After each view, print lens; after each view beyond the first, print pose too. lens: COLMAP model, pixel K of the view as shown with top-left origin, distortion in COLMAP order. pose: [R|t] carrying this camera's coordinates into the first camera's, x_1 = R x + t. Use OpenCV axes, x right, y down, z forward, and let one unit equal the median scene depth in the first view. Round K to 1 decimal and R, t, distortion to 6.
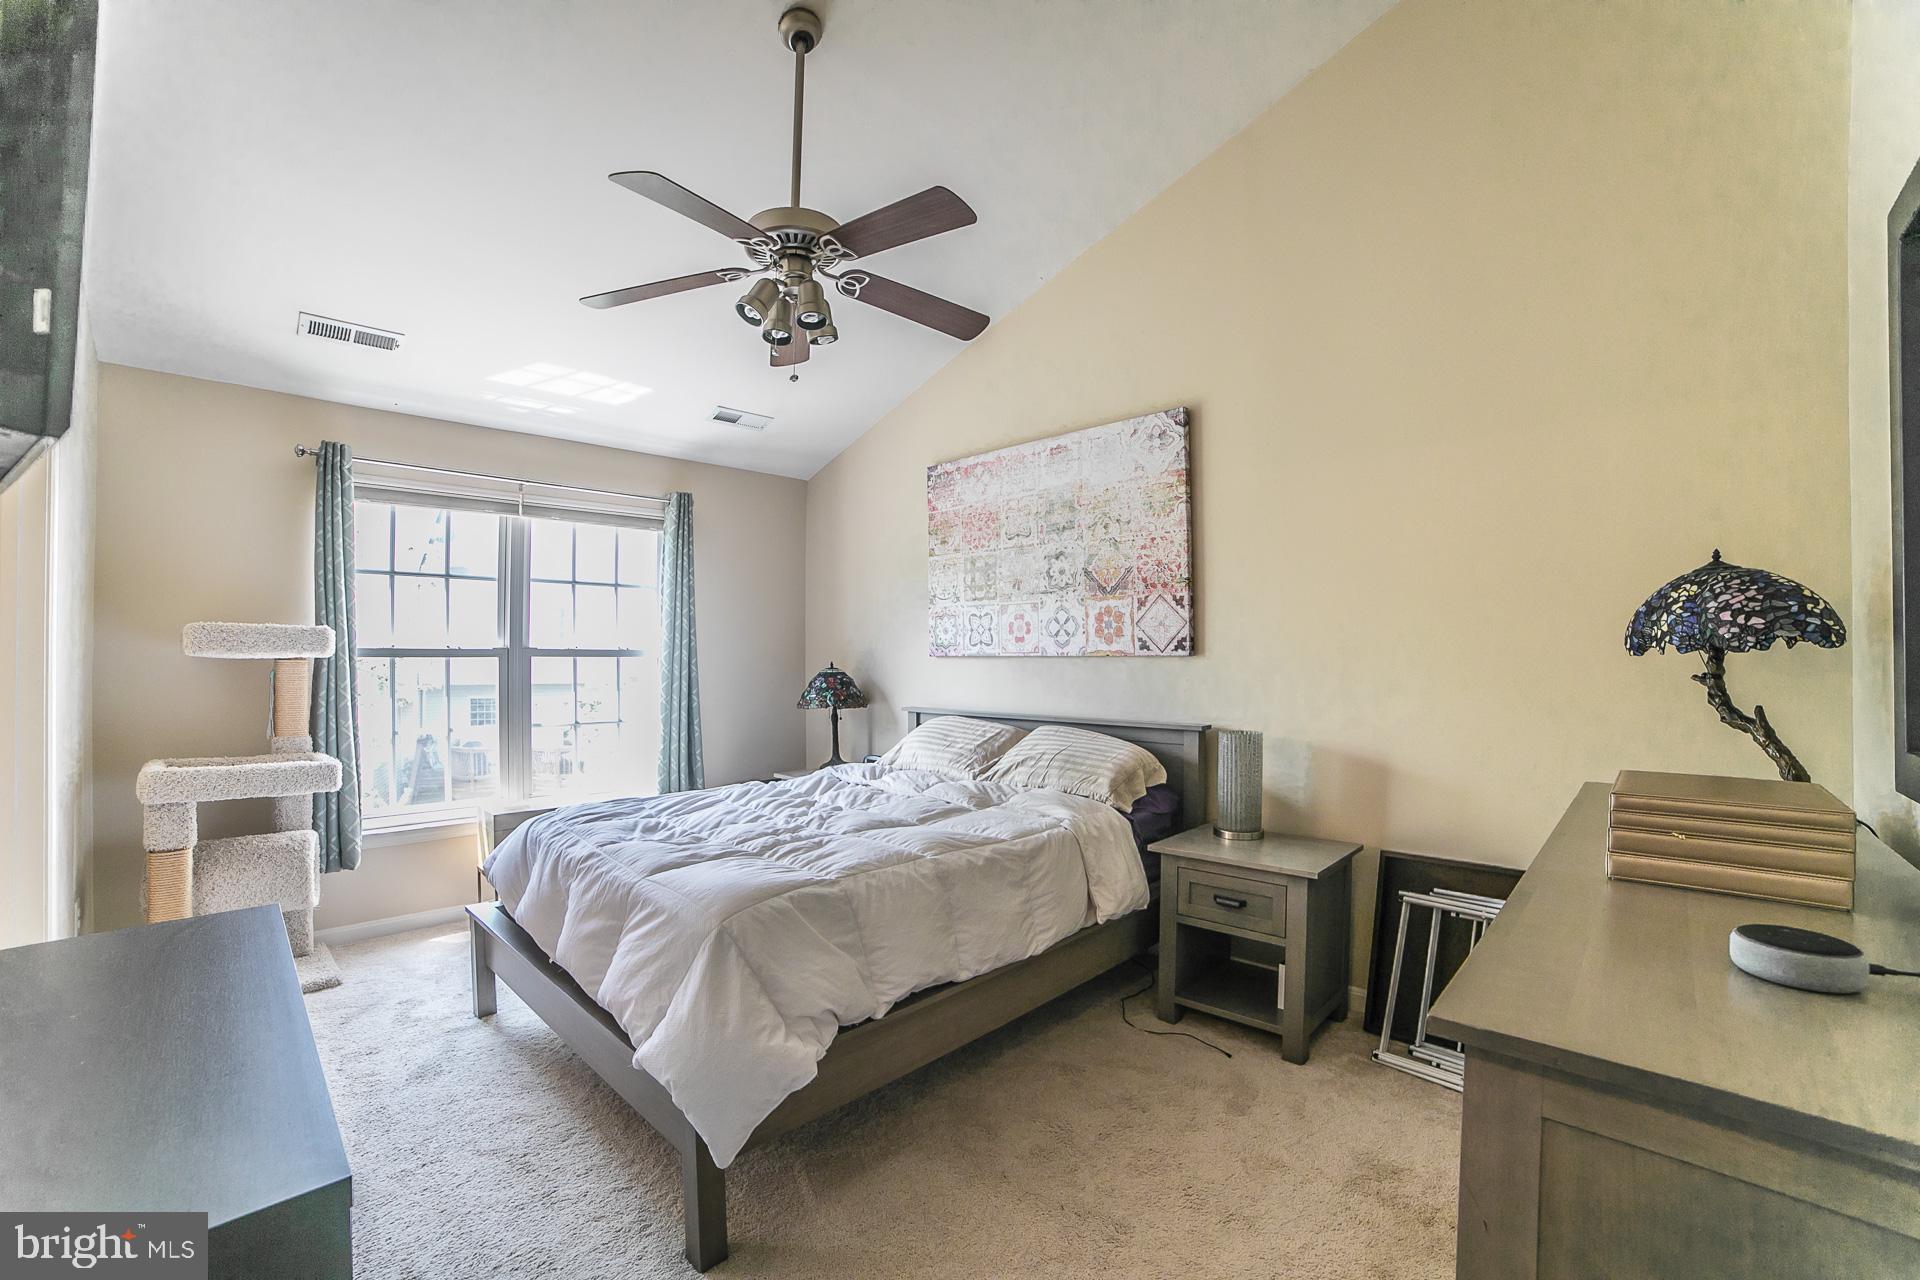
lens RADIAL K [[813.8, 0, 956.9], [0, 813.8, 649.1], [0, 0, 1]] dist [-0.126038, 0.051471]
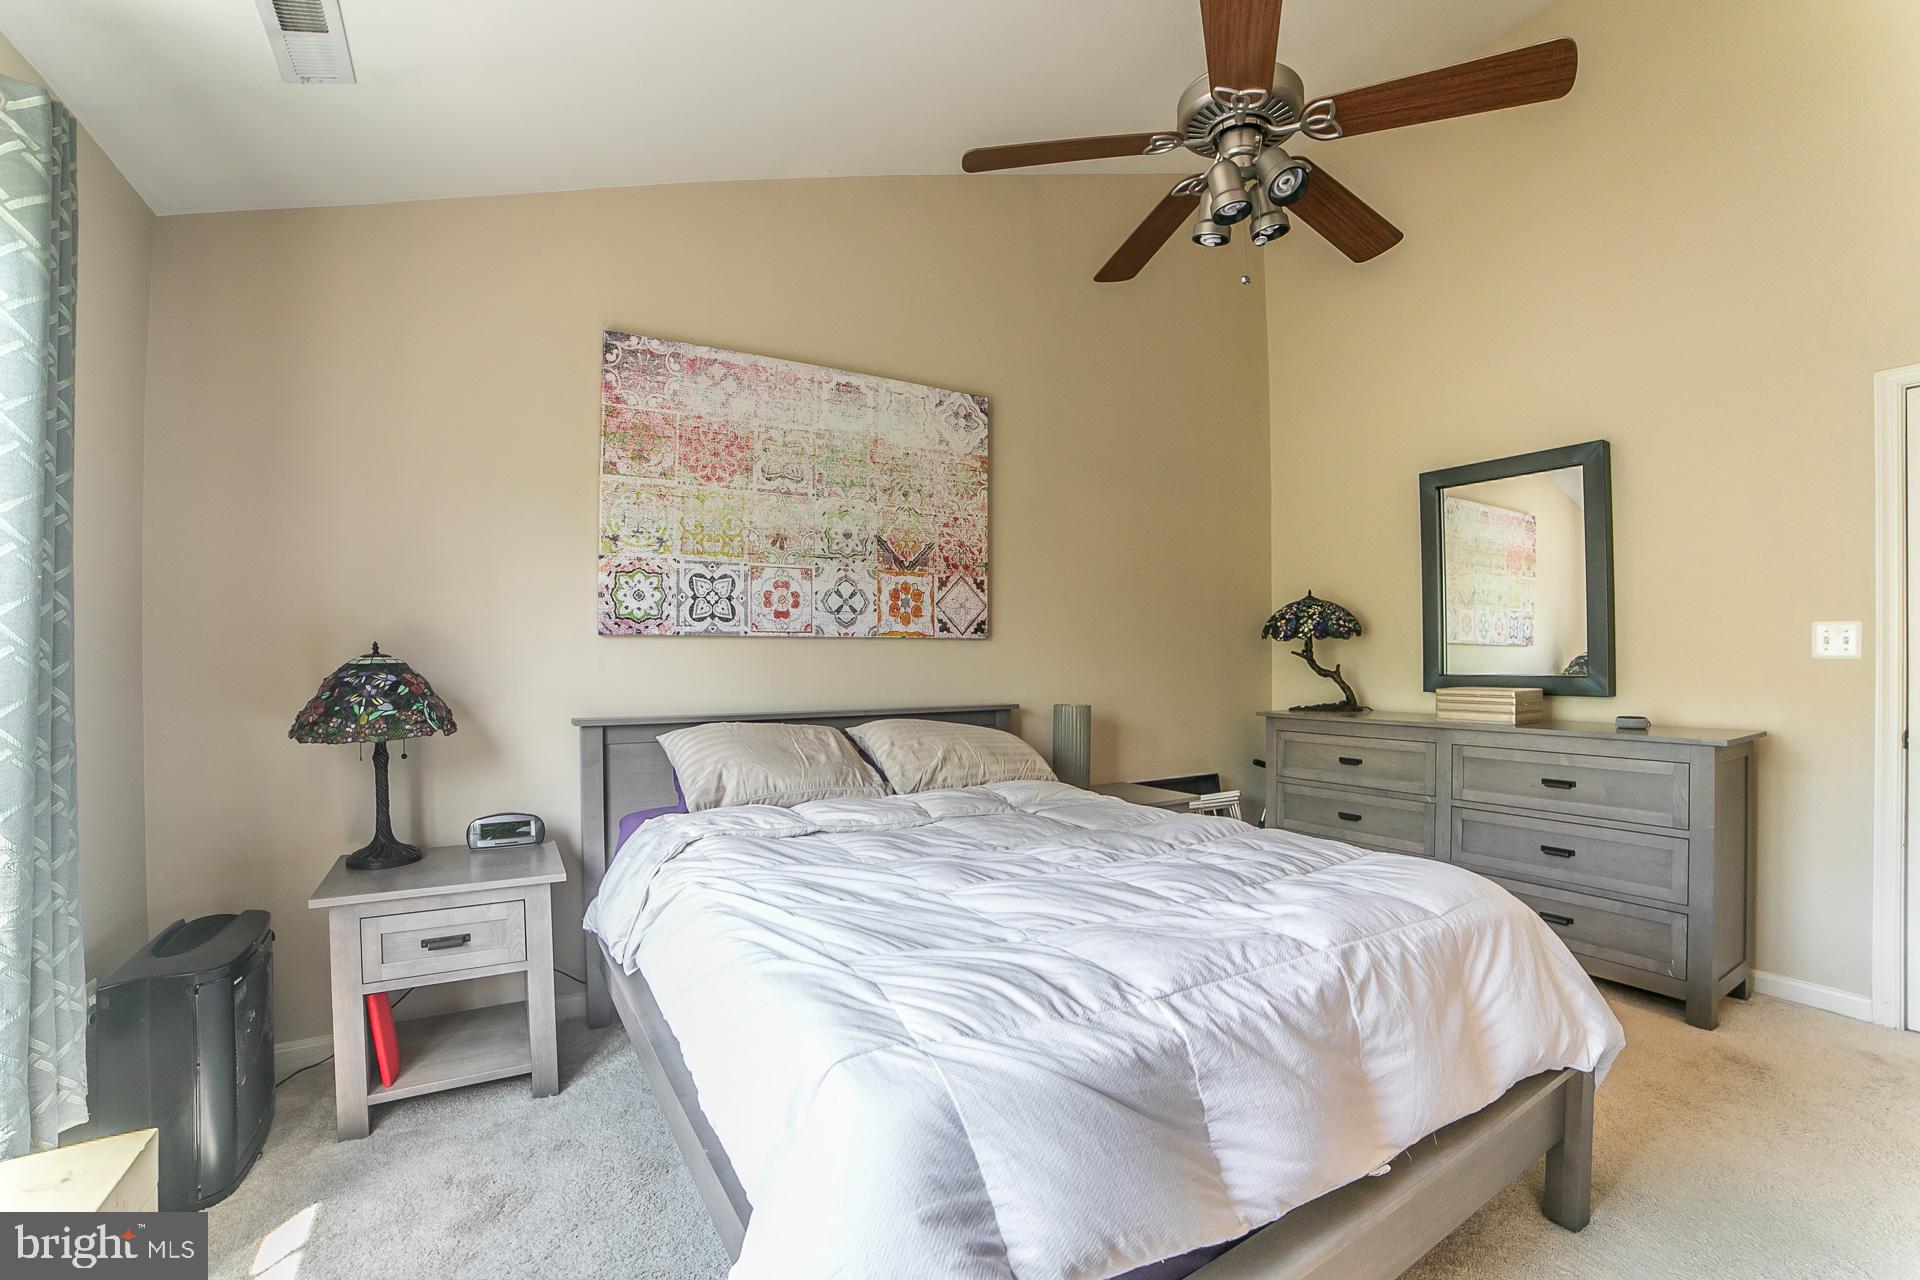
lens RADIAL K [[813.8, 0, 956.9], [0, 813.8, 649.1], [0, 0, 1]] dist [-0.126038, 0.051471]
pose [[0.244940, 0.005772, 0.969521, -0.680056], [-0.011132, 0.999933, -0.003140, 0.023446], [-0.969474, -0.010023, 0.244988, 0.726321]]
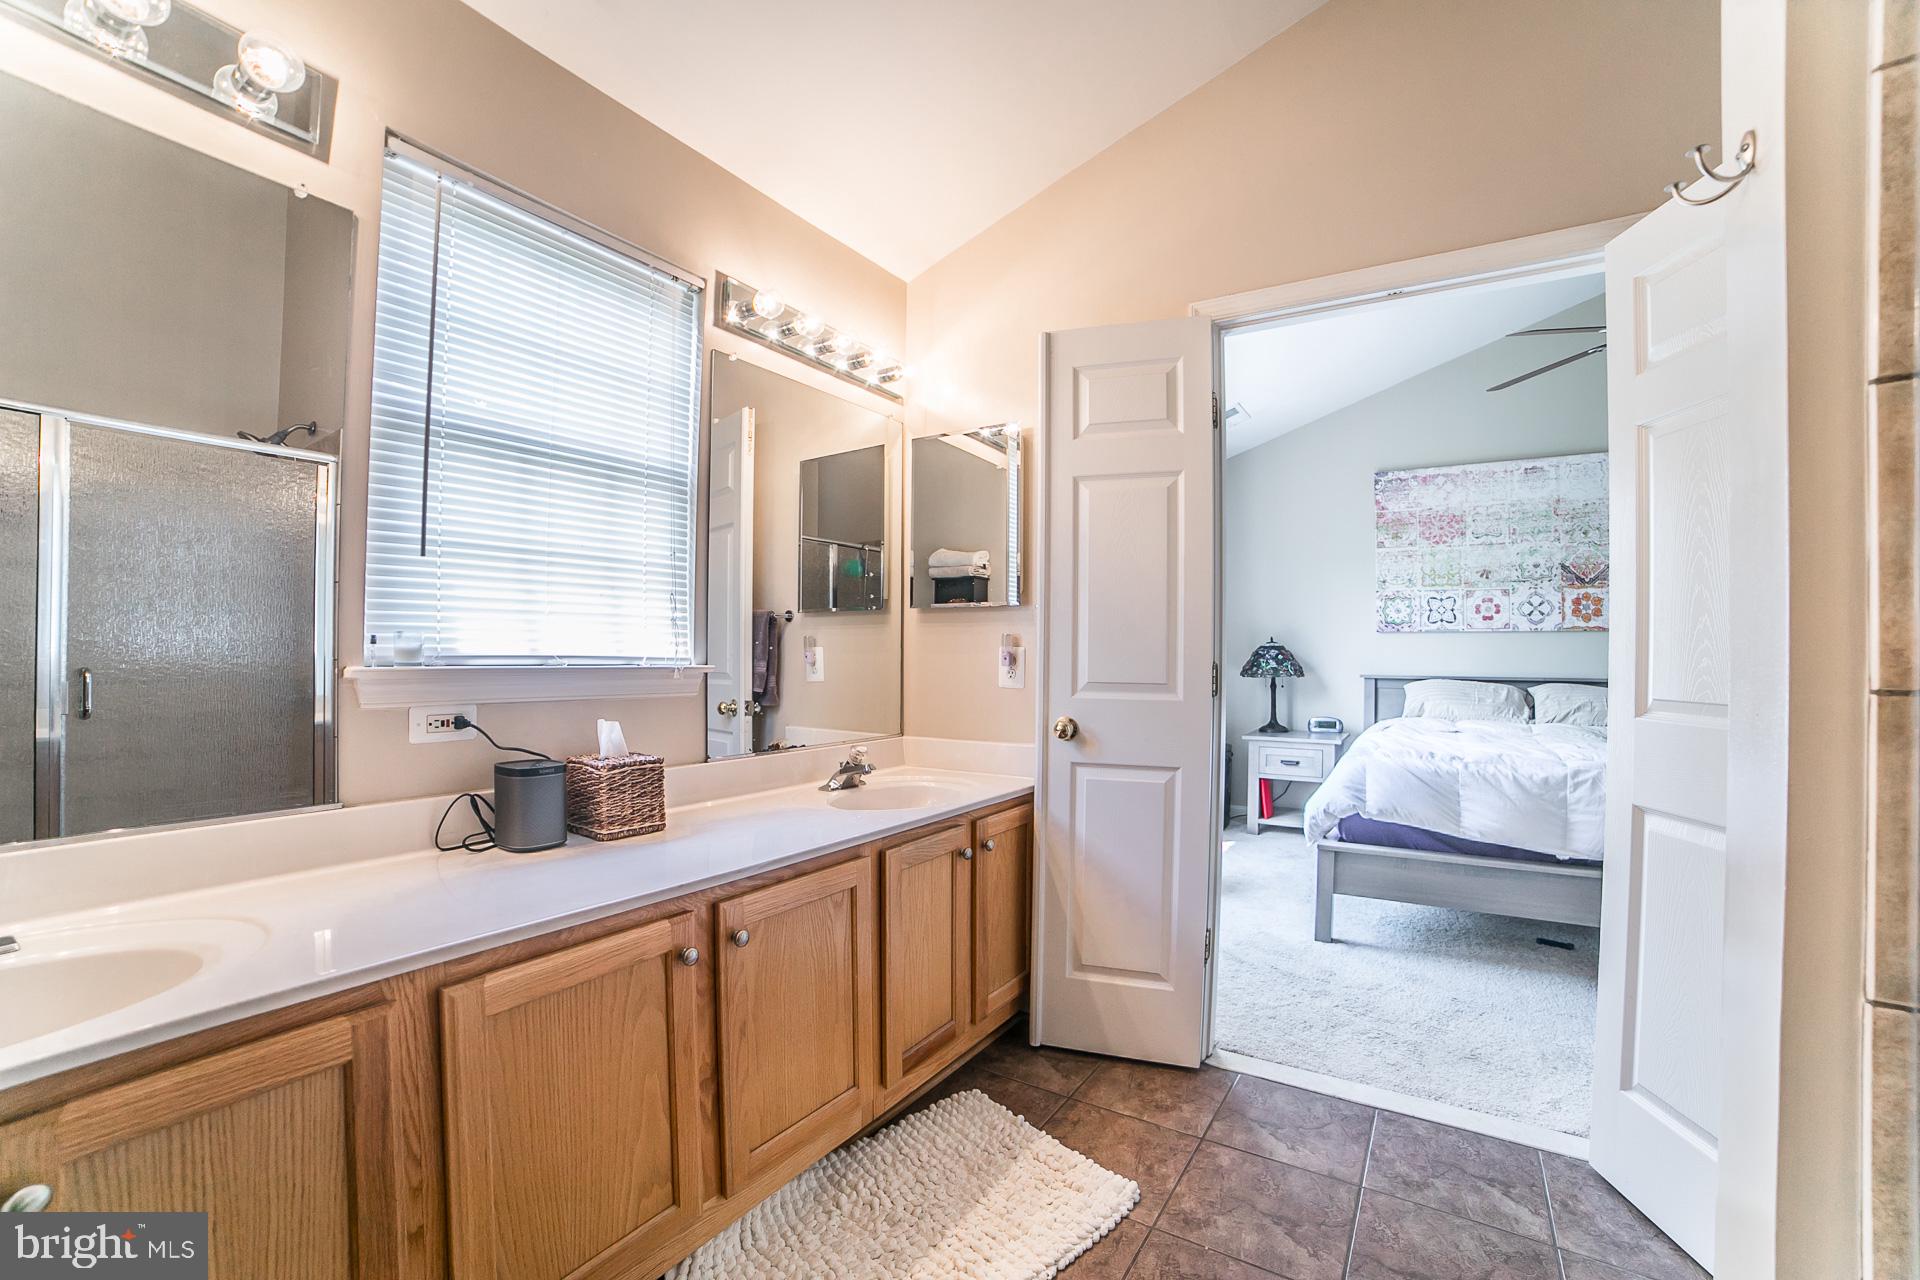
lens RADIAL K [[813.8, 0, 956.9], [0, 813.8, 649.1], [0, 0, 1]] dist [-0.126038, 0.051471]
pose [[0.978663, 0.003994, 0.205433, -1.077940], [-0.006292, 0.999925, 0.010535, 0.031928], [-0.205375, -0.011602, 0.978615, -0.006820]]
